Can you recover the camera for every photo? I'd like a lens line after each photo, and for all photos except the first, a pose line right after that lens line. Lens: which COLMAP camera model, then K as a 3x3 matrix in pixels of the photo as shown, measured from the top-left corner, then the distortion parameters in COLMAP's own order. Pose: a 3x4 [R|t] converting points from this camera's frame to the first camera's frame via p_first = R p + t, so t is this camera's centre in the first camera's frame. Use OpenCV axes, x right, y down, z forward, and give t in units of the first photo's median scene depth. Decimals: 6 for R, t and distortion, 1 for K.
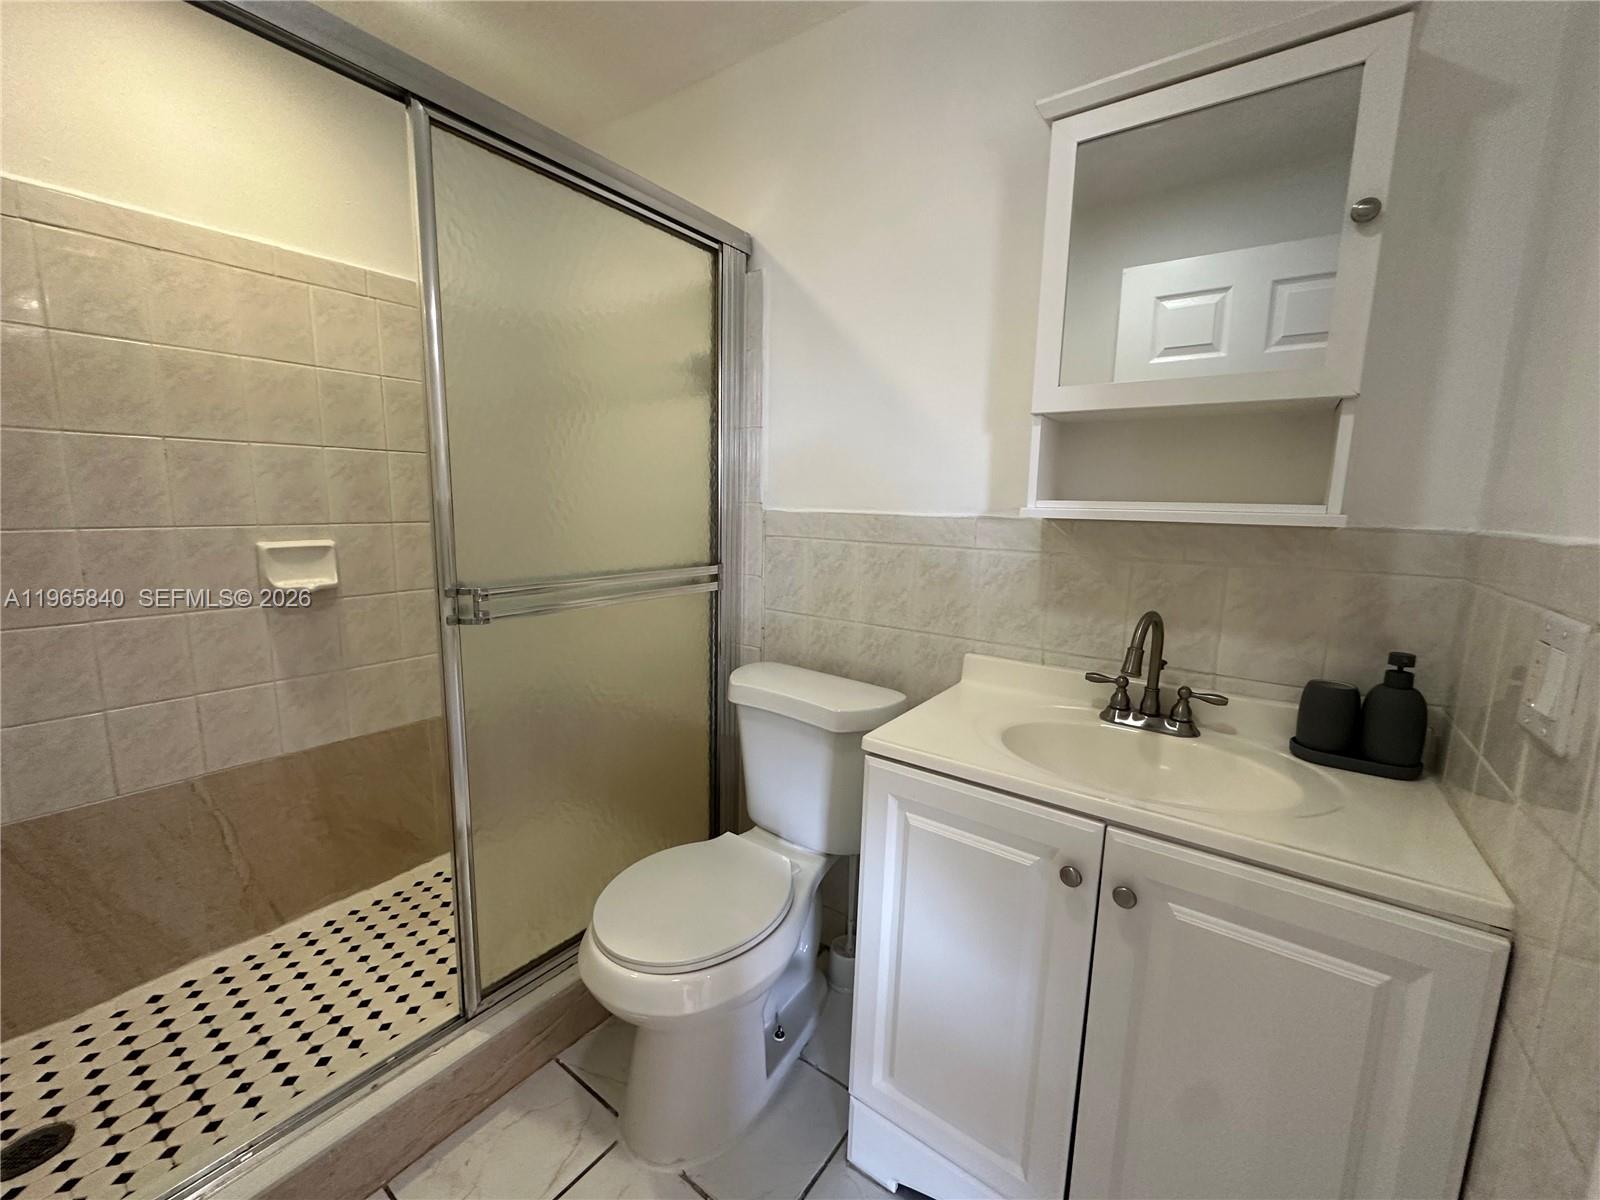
lens RADIAL K [[638.3, 0, 799.5], [0, 638.3, 597.6], [0, 0, 1]] dist [-0.003897, 0.001039]
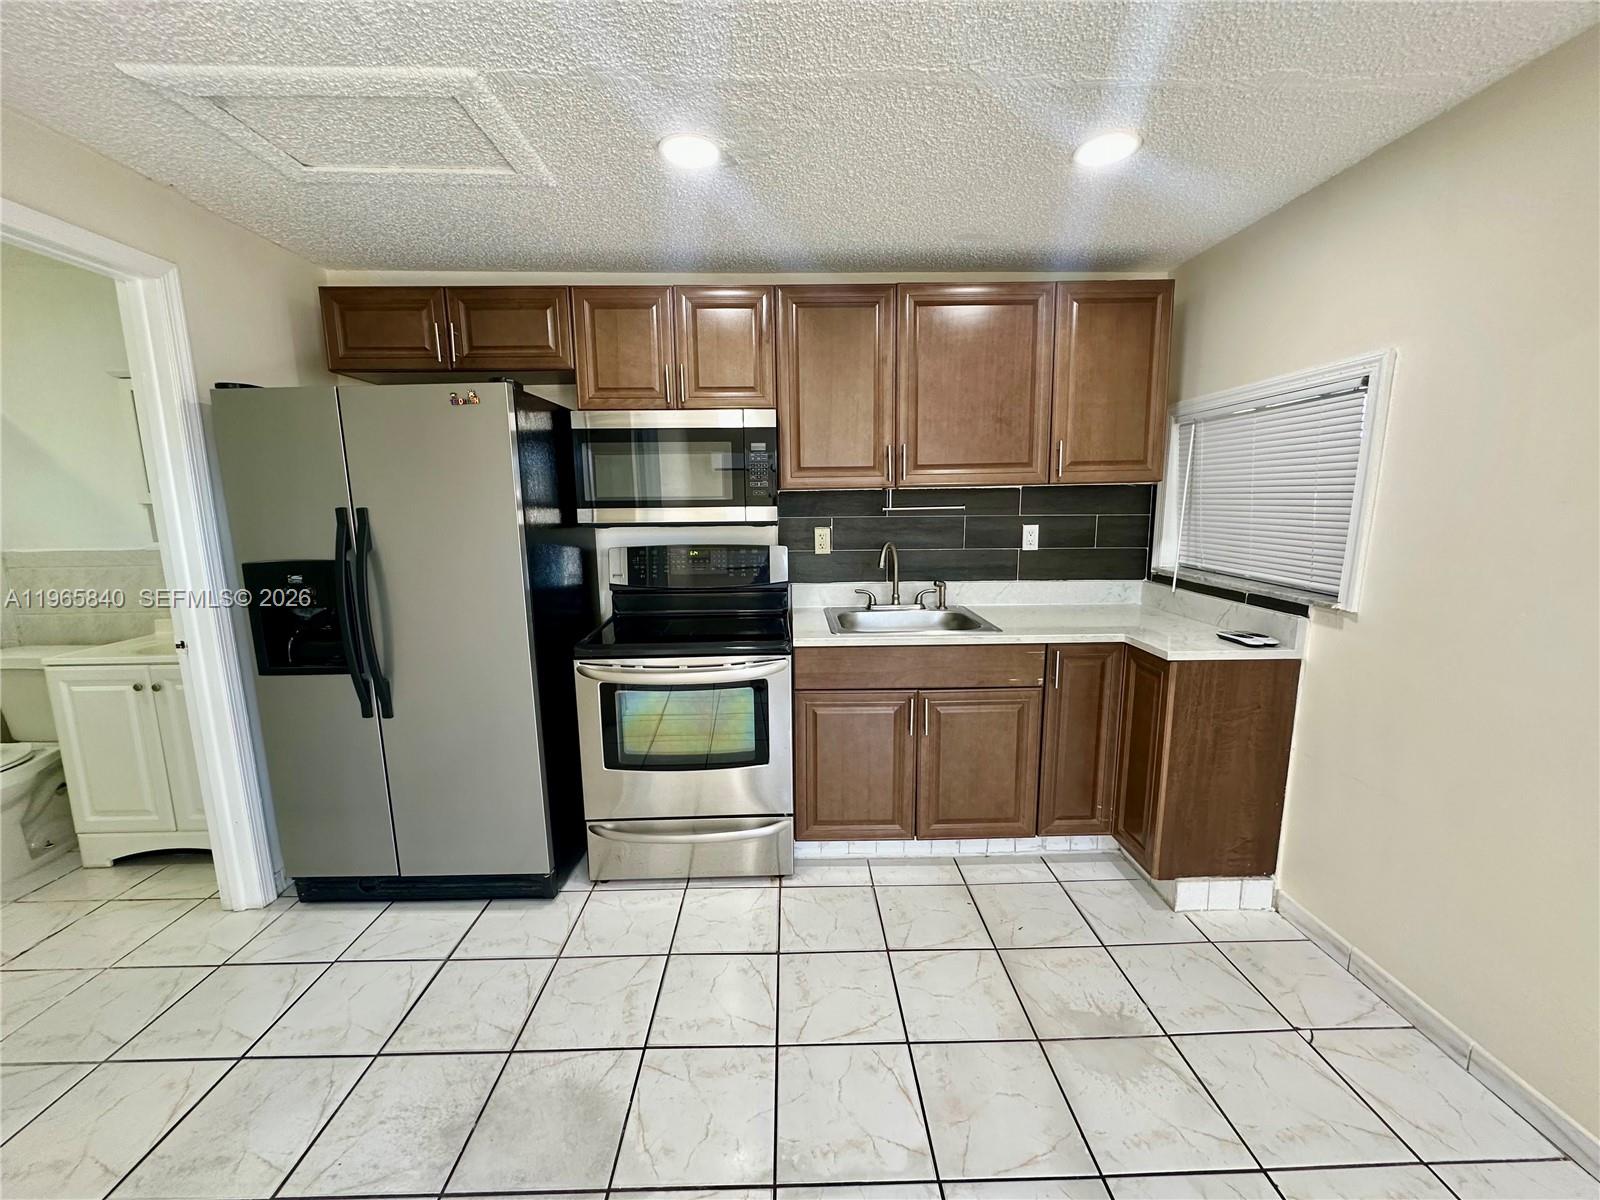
lens RADIAL K [[638.3, 0, 800.9], [0, 638.3, 602.5], [0, 0, 1]] dist [-0.003897, 0.001039]
pose [[0.783946, -0.126748, 0.607753, 0.683576], [0.117227, 0.991549, 0.055578, 0.170823], [-0.609661, 0.027675, 0.792179, -1.880770]]
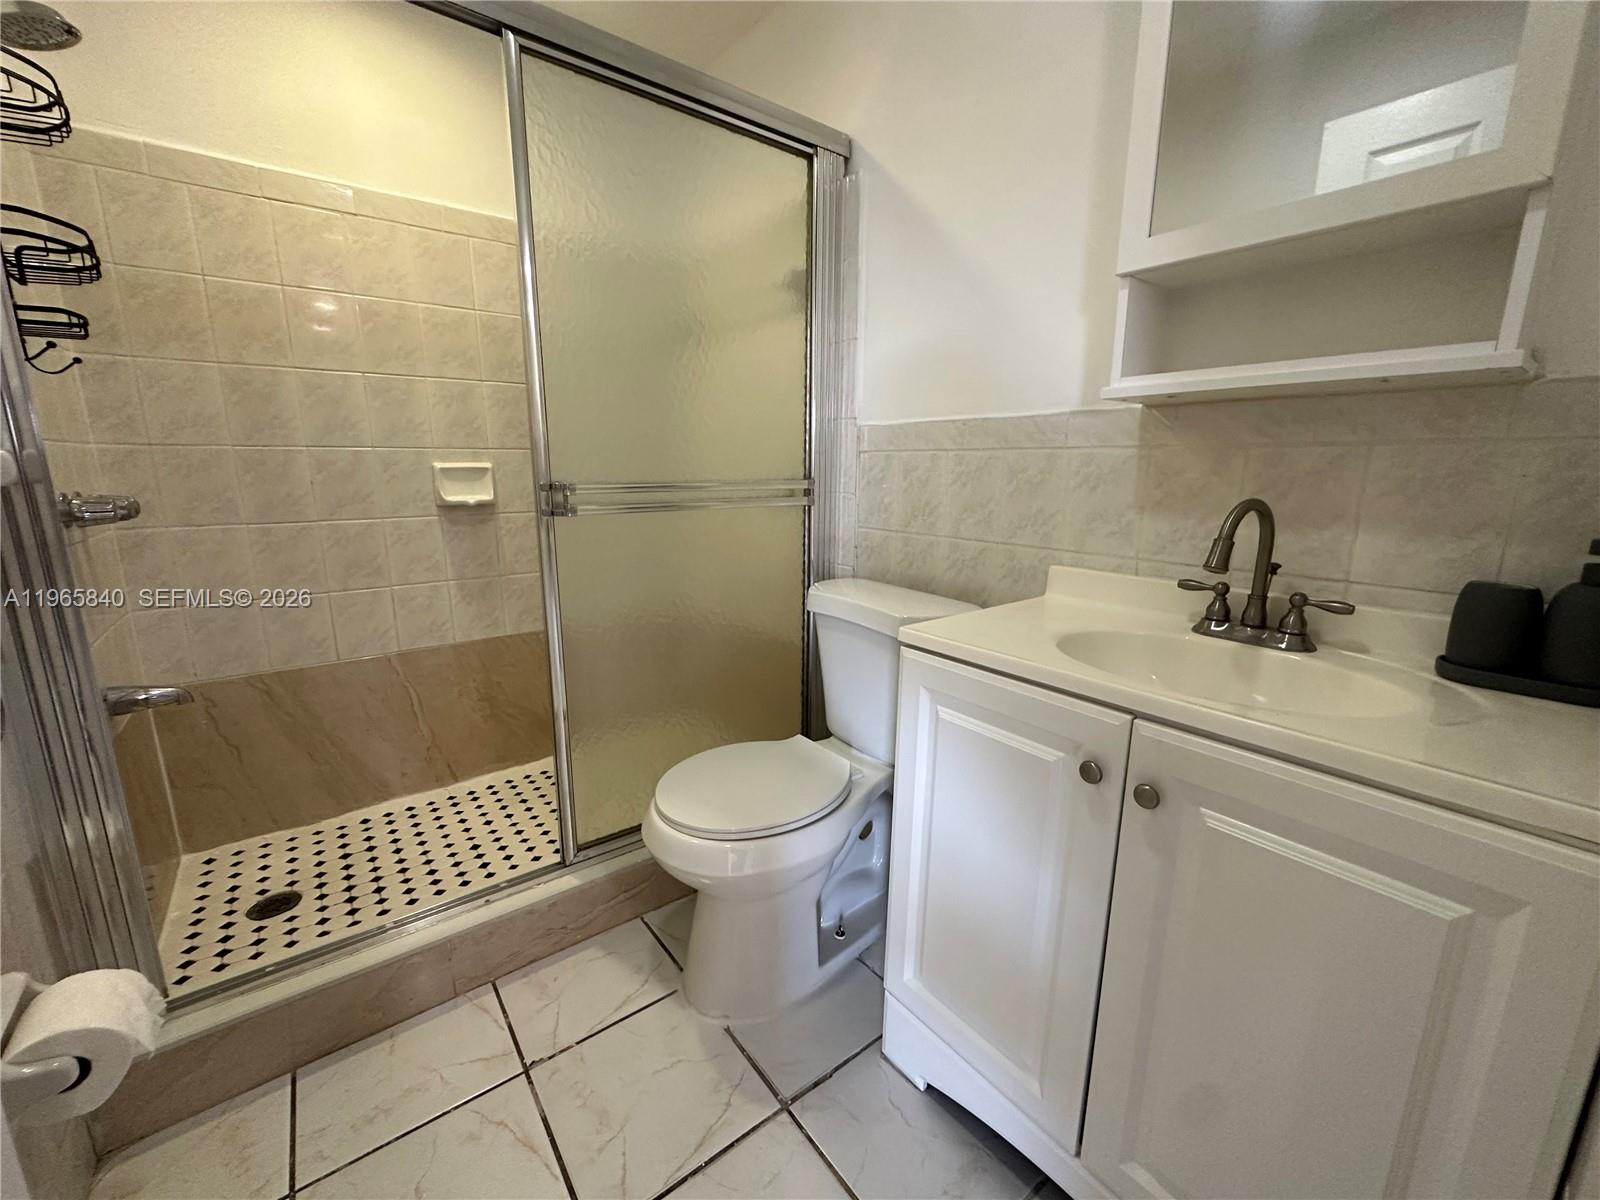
lens RADIAL K [[638.3, 0, 800.3], [0, 638.3, 596.1], [0, 0, 1]] dist [-0.003897, 0.001039]
pose [[0.963437, 0.038094, -0.265213, 0.170988], [-0.024752, 0.998263, 0.053472, 0.099711], [0.266789, -0.044952, 0.962706, 0.023331]]
